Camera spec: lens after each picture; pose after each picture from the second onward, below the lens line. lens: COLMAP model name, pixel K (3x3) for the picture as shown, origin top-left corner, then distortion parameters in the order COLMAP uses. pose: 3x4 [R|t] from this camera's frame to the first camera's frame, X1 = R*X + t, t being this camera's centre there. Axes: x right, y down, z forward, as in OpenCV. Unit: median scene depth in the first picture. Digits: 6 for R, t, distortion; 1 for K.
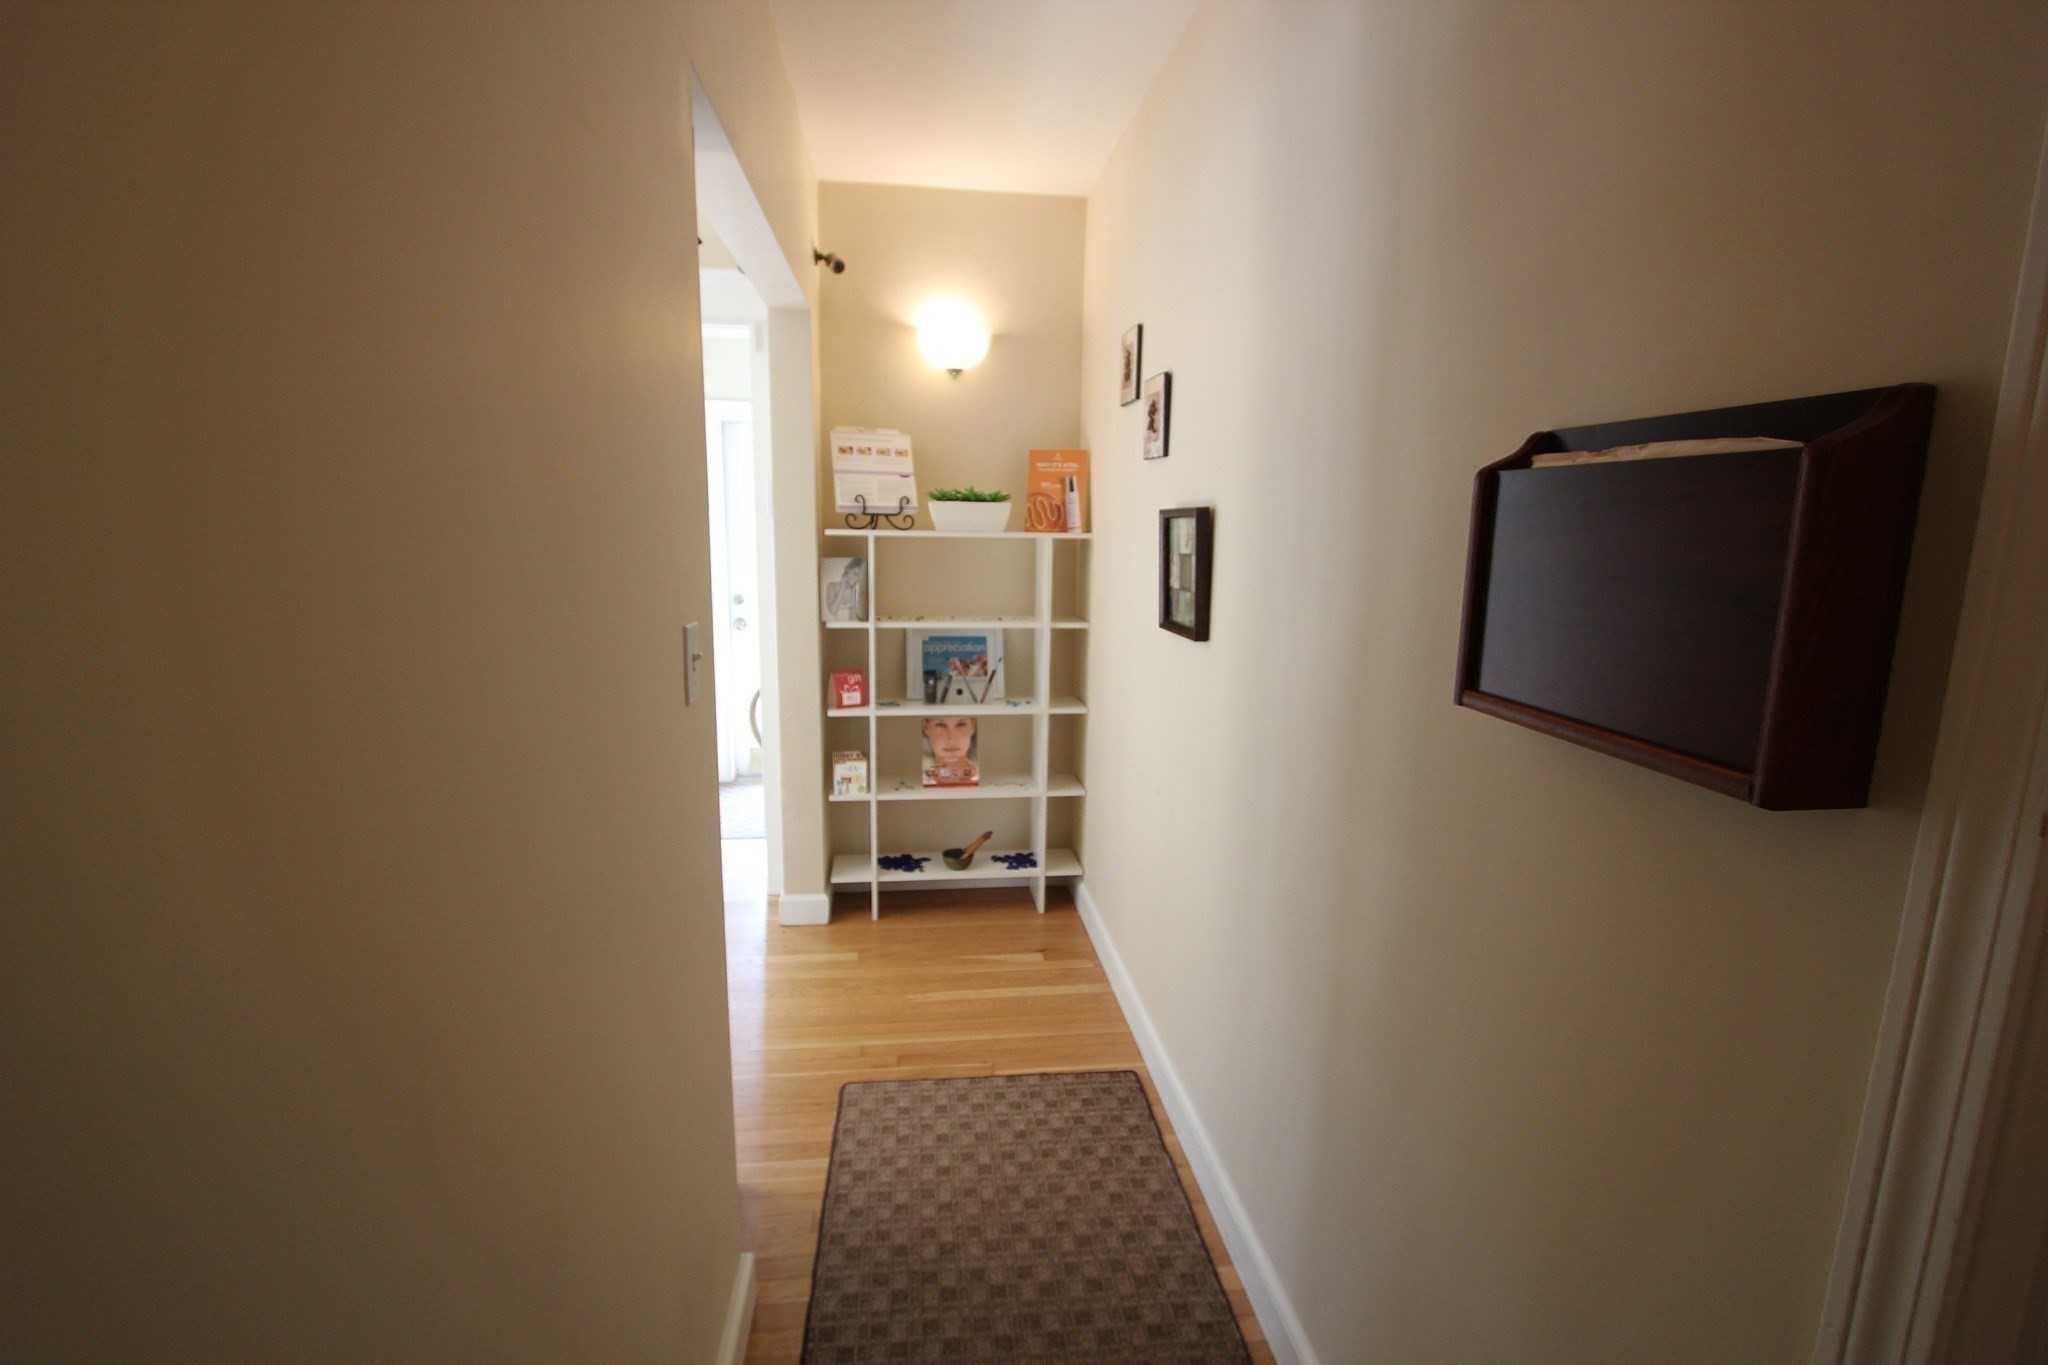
lens RADIAL K [[940.9, 0, 1021.3], [0, 940.9, 684.9], [0, 0, 1]] dist [-0.021010, 0.003763]
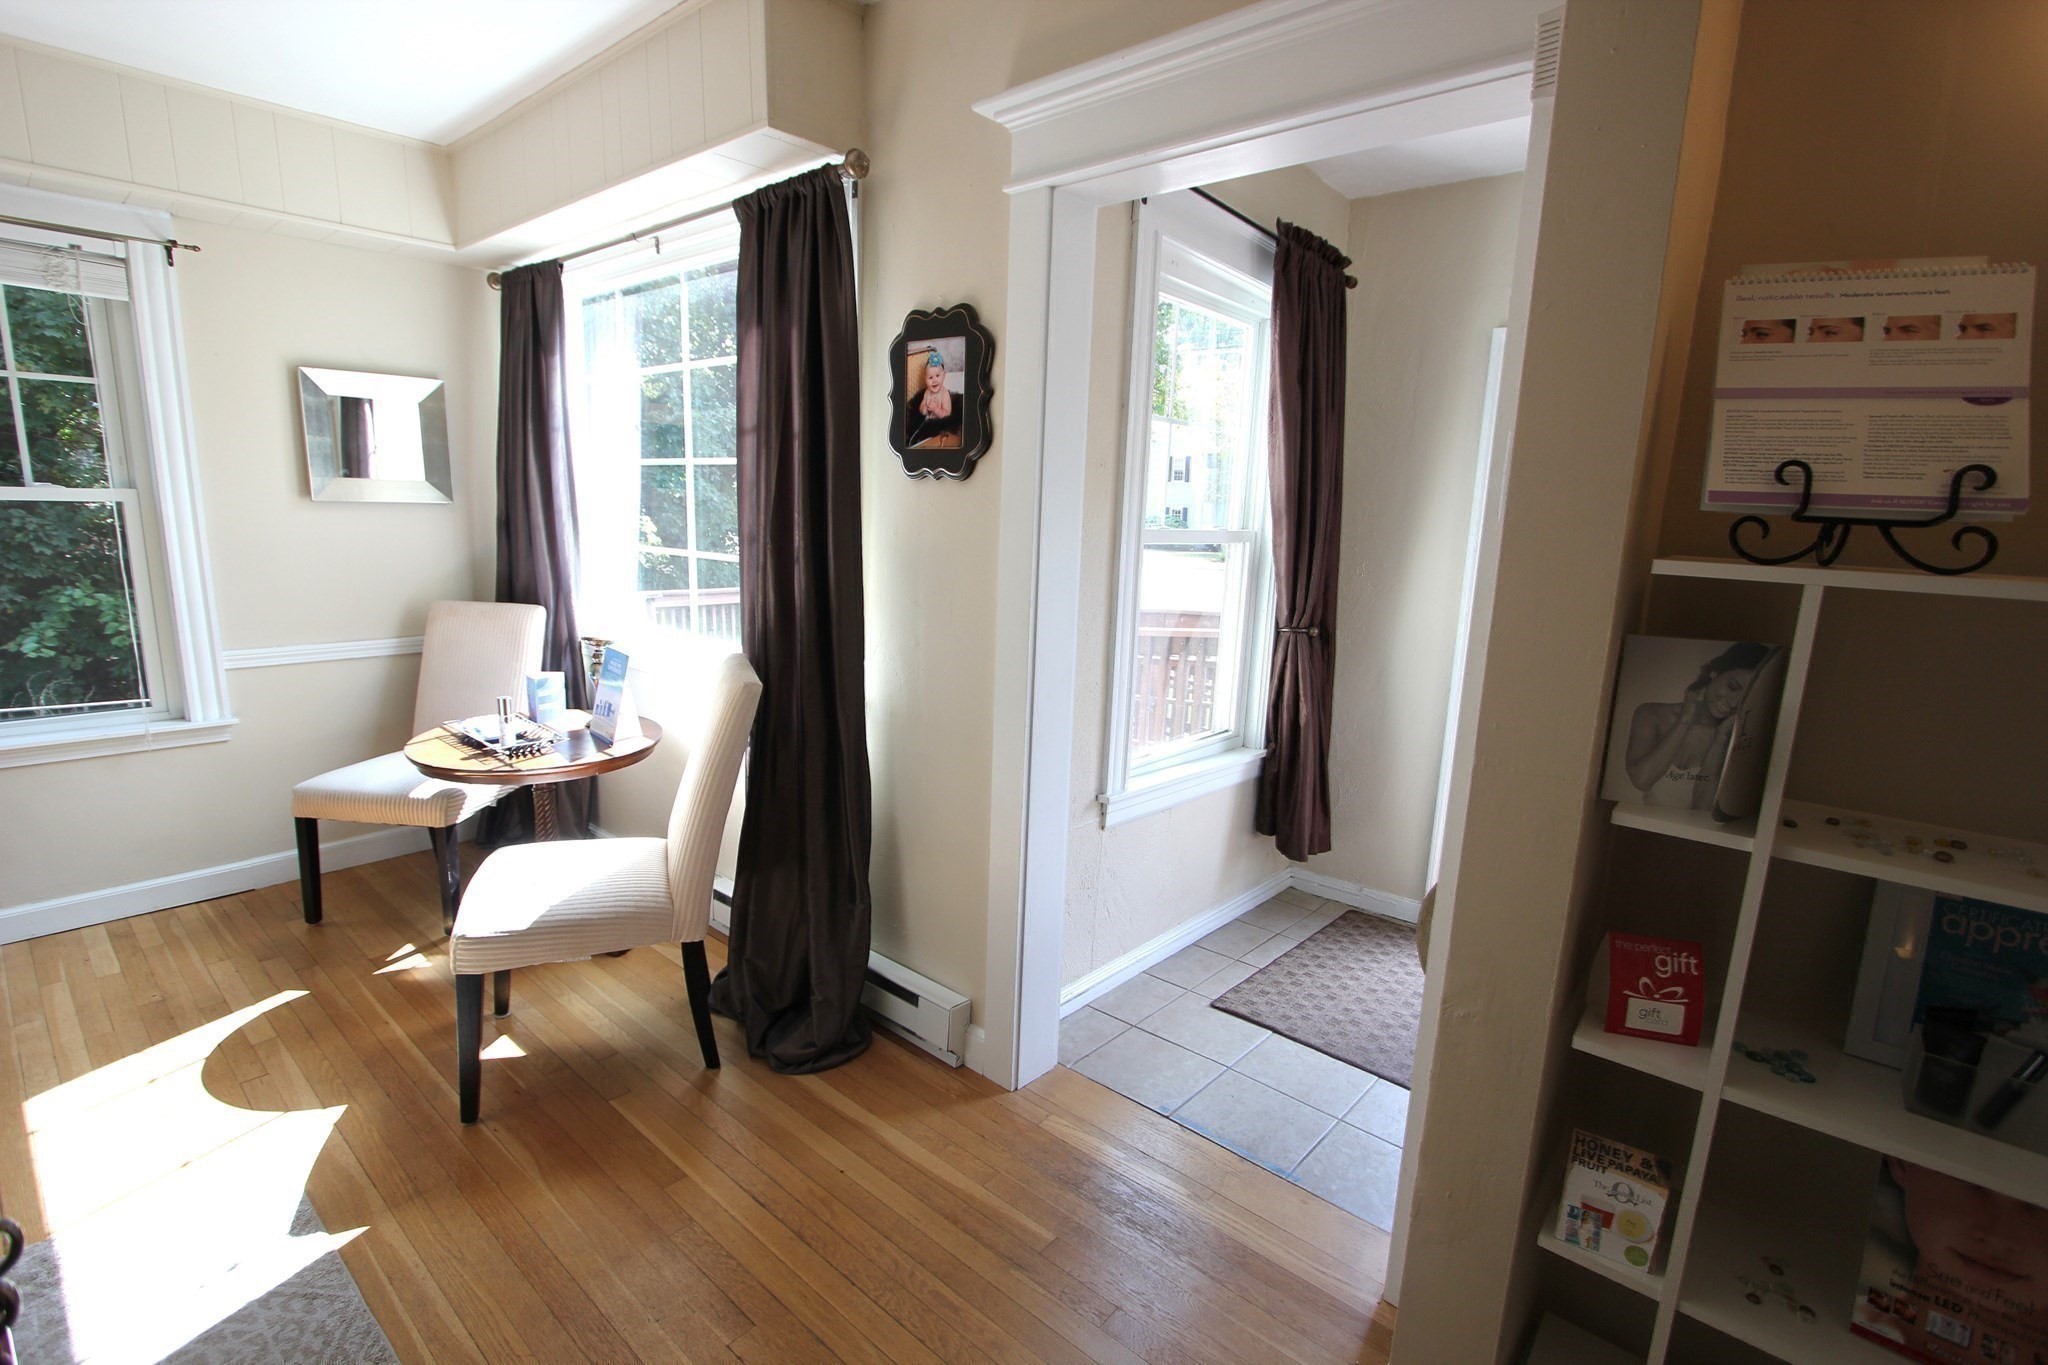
lens RADIAL K [[940.9, 0, 1022.9], [0, 940.9, 681.9], [0, 0, 1]] dist [-0.021010, 0.003763]
pose [[0.668162, 0.148774, -0.728989, -0.101172], [-0.151853, 0.986448, 0.062134, -0.101534], [0.728354, 0.069184, 0.681699, 0.569713]]
